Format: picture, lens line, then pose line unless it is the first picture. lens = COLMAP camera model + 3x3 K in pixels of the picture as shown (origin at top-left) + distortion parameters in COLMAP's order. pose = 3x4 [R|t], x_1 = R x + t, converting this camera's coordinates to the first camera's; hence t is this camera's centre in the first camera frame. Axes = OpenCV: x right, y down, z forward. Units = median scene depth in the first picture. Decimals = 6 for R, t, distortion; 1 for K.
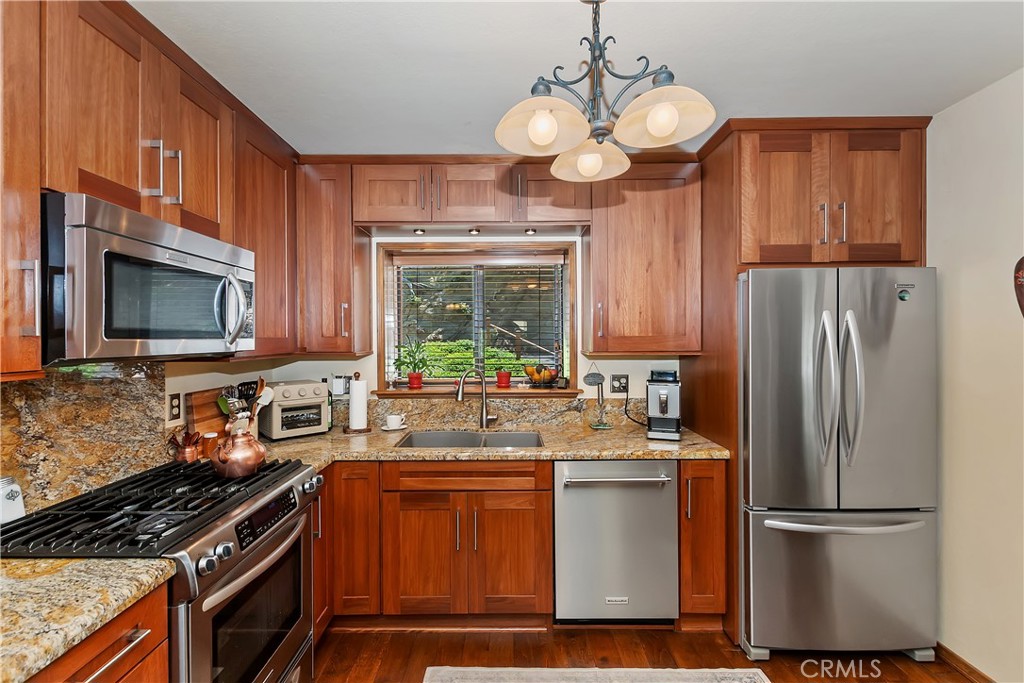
lens RADIAL K [[457.5, 0, 506.3], [0, 457.5, 335.2], [0, 0, 1]] dist [-0.024452, 0.000183]
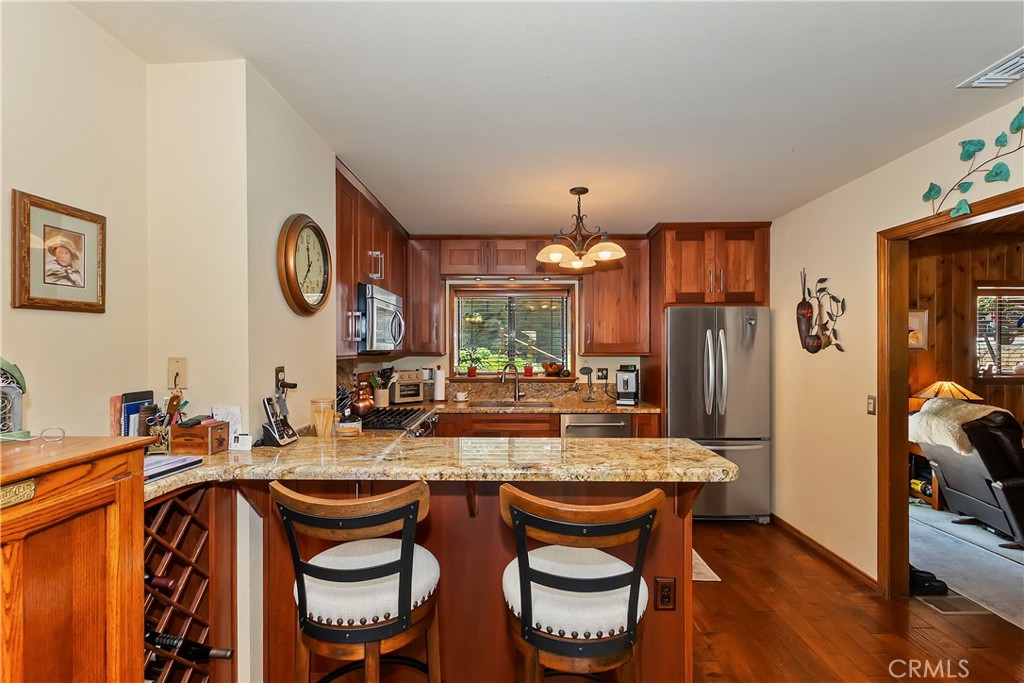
lens RADIAL K [[457.5, 0, 512.3], [0, 457.5, 351.8], [0, 0, 1]] dist [-0.024452, 0.000183]
pose [[0.999981, 0.004084, -0.004530, -0.064076], [-0.004019, 0.999890, 0.014295, 0.009458], [0.004588, -0.014276, 0.999888, -0.663308]]
